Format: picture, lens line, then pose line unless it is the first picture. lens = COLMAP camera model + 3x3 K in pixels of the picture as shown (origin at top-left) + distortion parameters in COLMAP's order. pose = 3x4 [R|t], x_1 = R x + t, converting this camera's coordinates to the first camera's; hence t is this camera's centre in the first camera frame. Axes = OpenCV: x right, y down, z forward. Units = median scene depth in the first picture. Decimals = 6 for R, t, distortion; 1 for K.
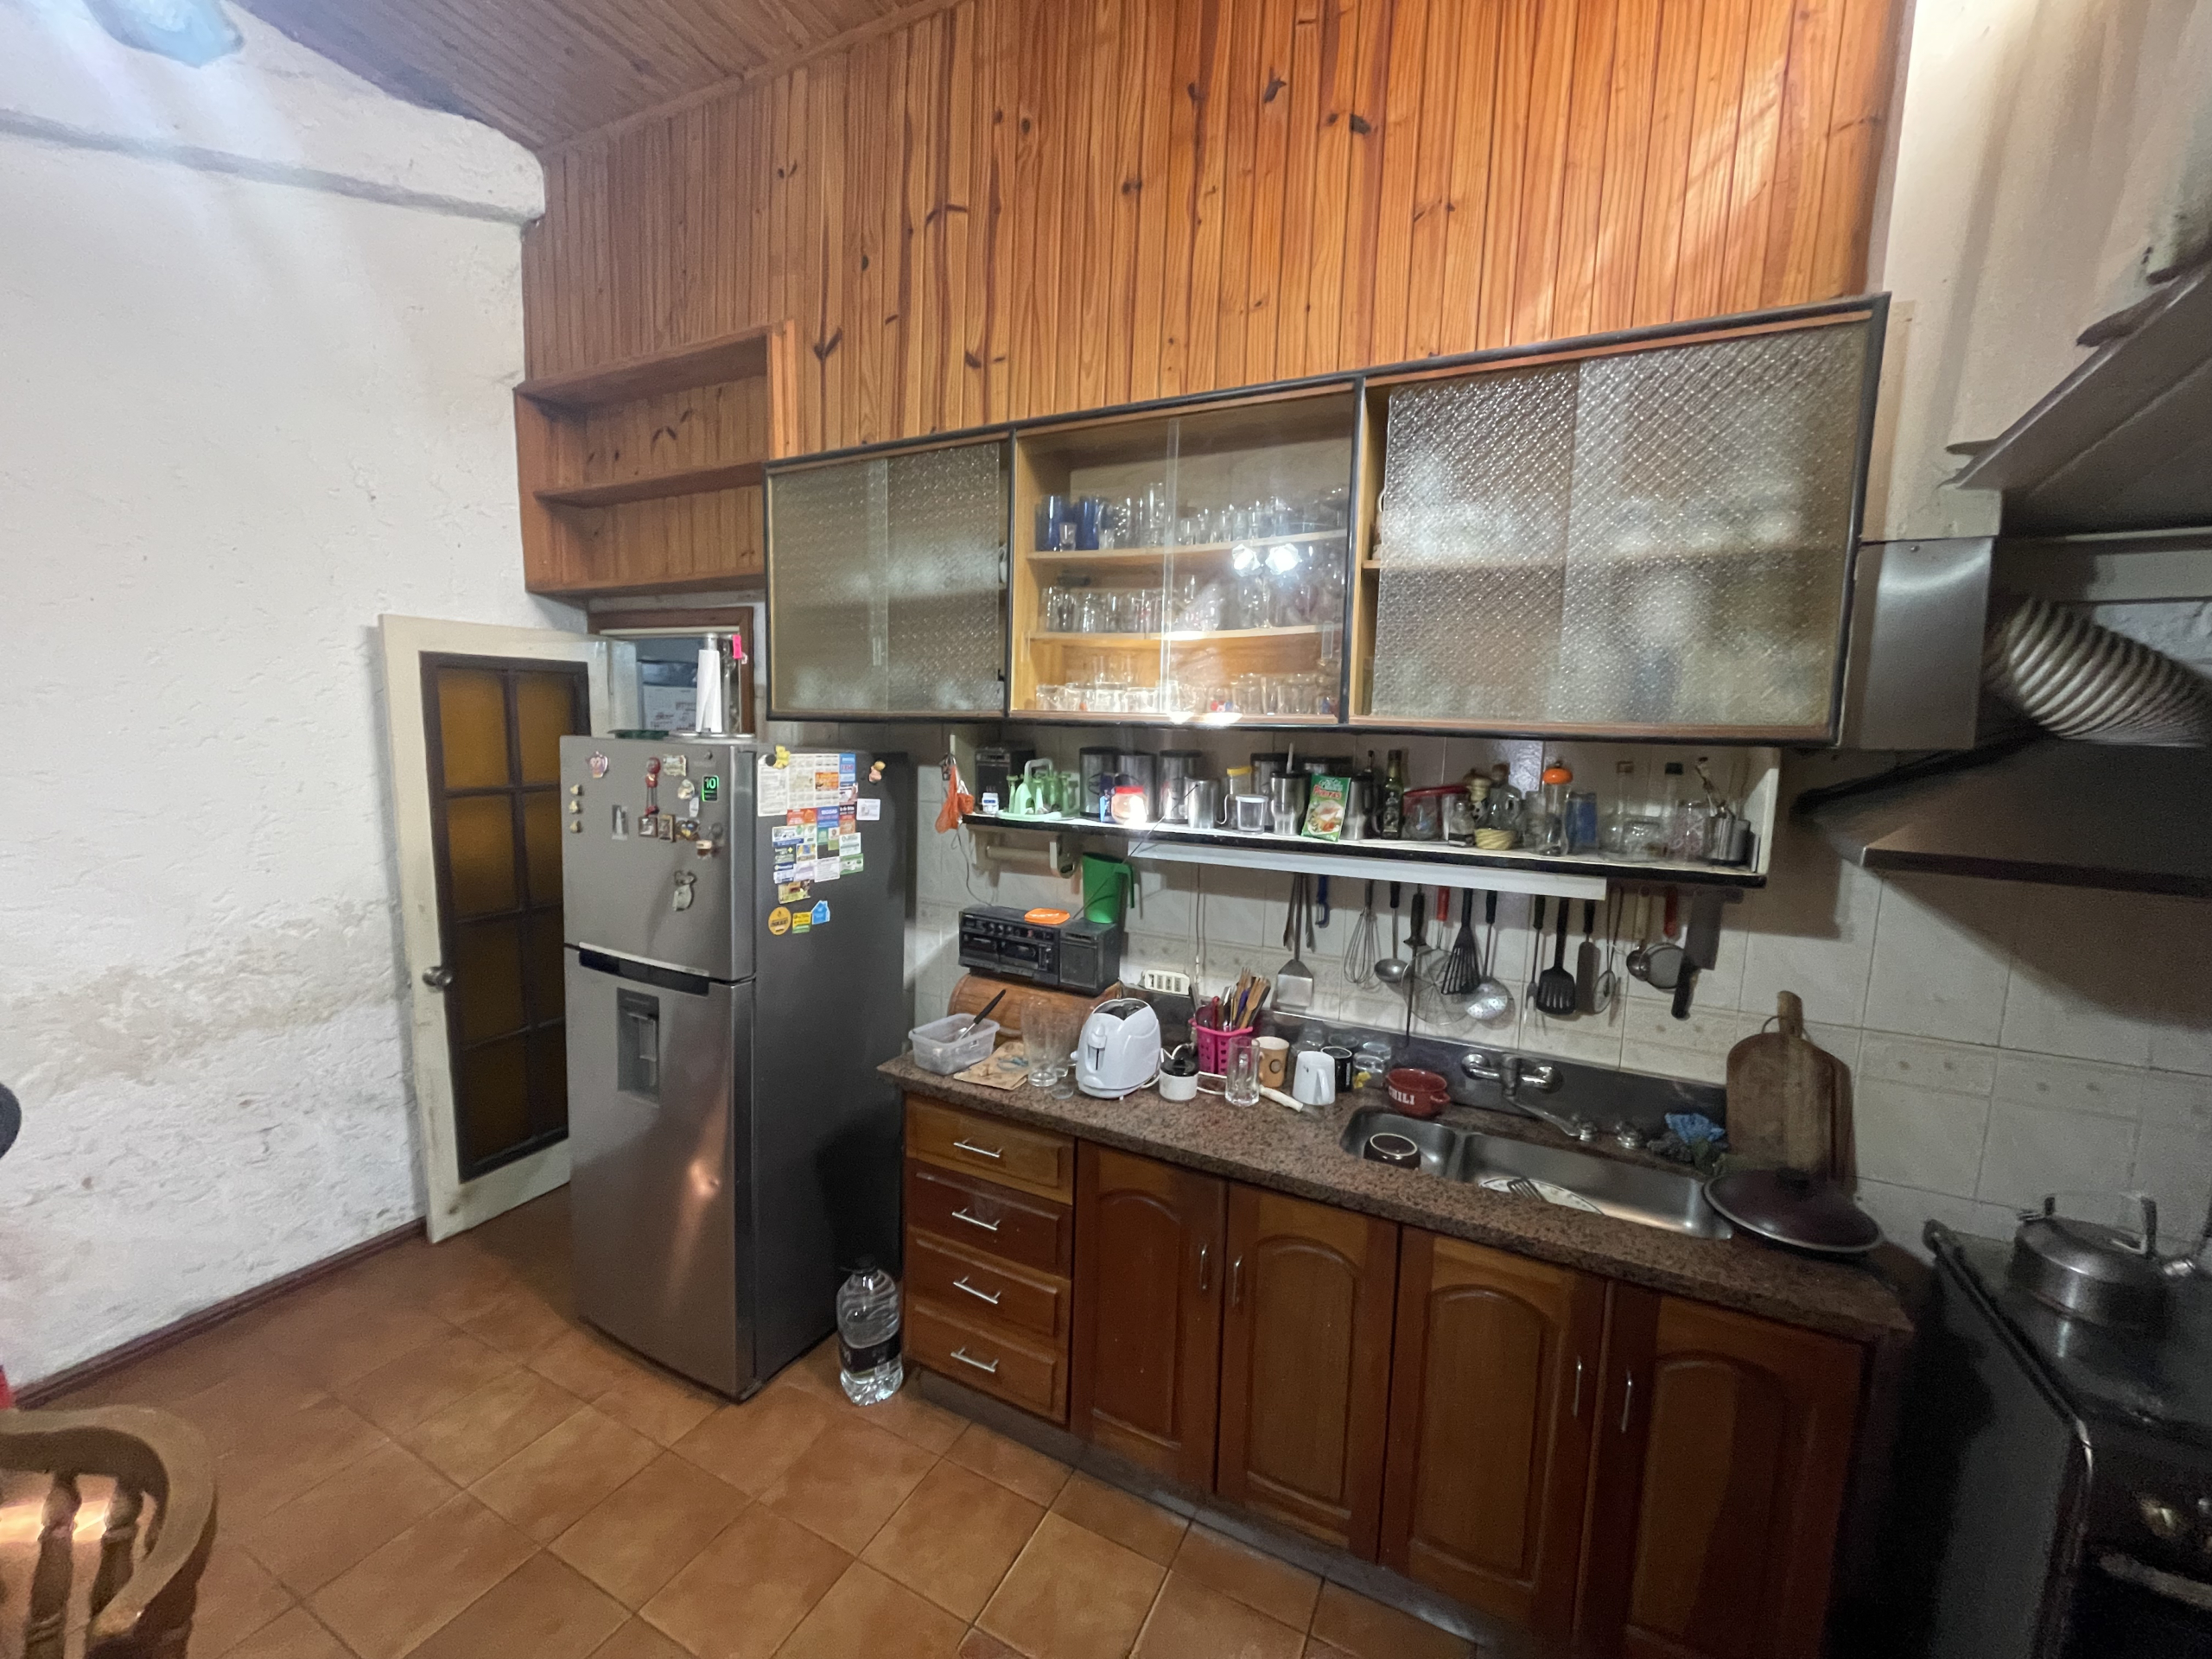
lens RADIAL K [[892.3, 0, 1102.5], [0, 892.3, 828.9], [0, 0, 1]] dist [-0.003134, -0.000160]
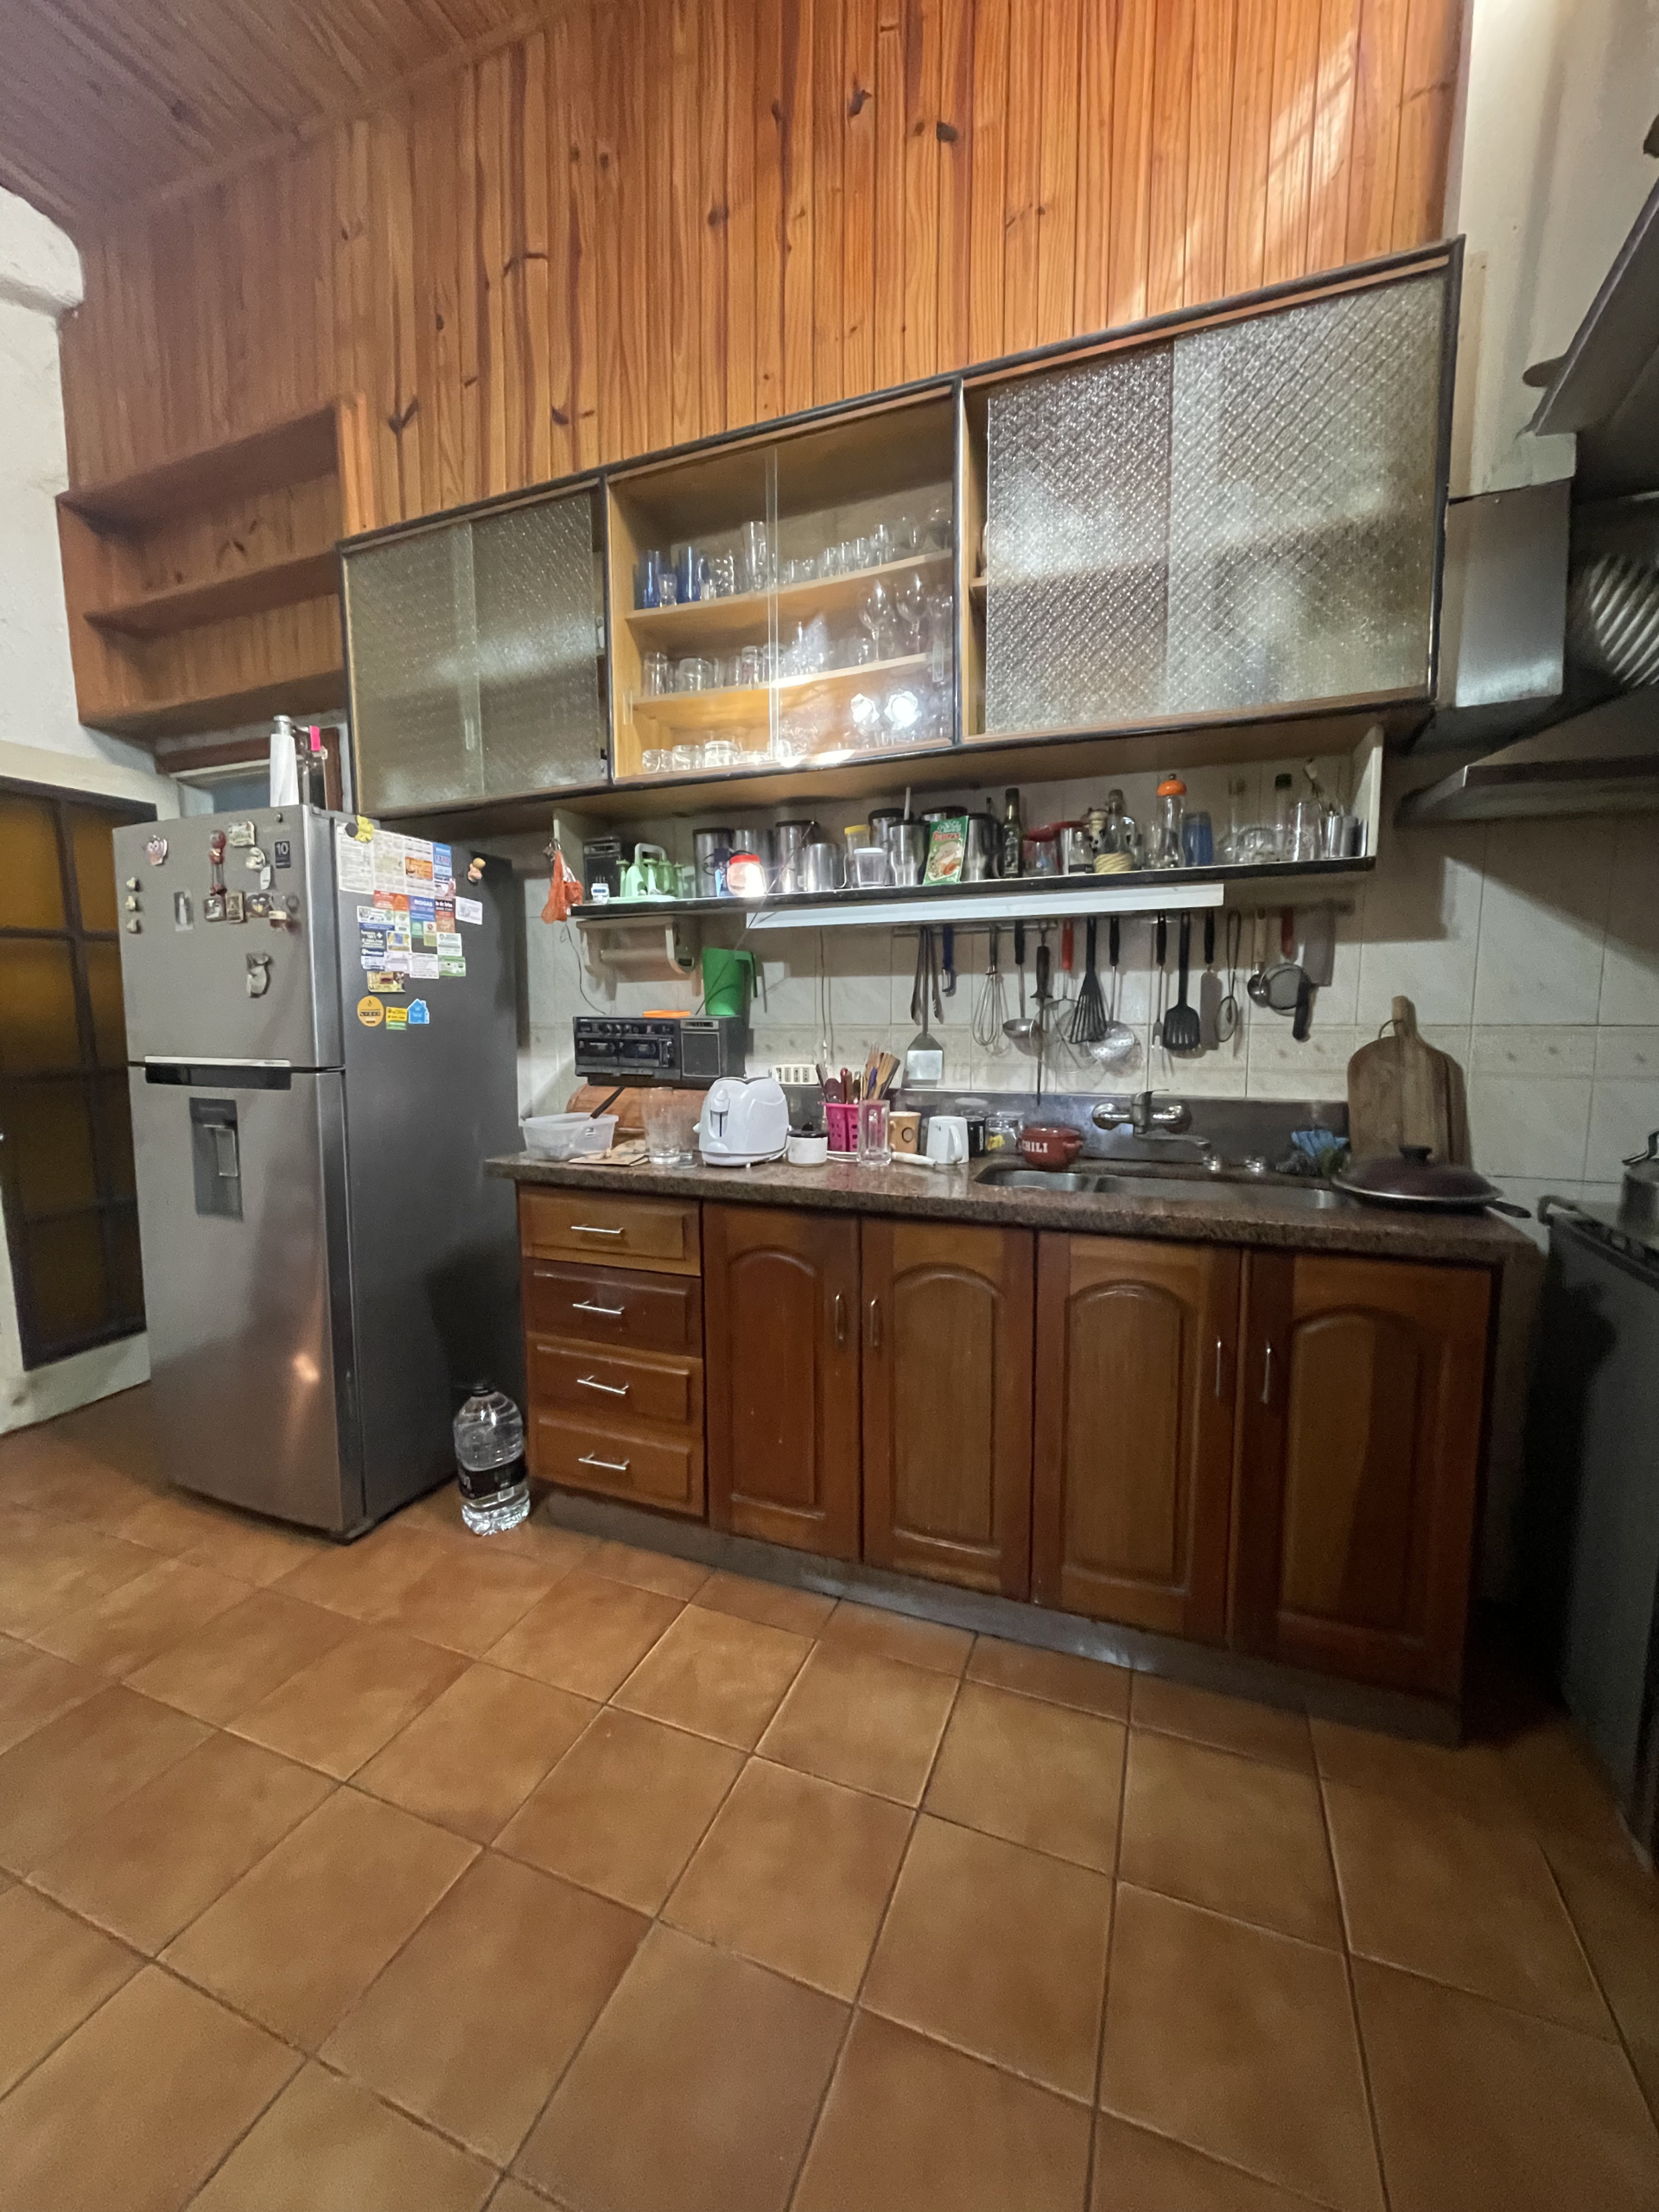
lens RADIAL K [[892.3, 0, 825.4], [0, 892.3, 1101.6], [0, 0, 1]] dist [-0.003134, -0.000160]
pose [[0.995201, -0.043256, 0.087775, 0.023627], [0.043662, 0.999043, -0.002712, 0.245634], [-0.087574, 0.006532, 0.996137, 0.046932]]
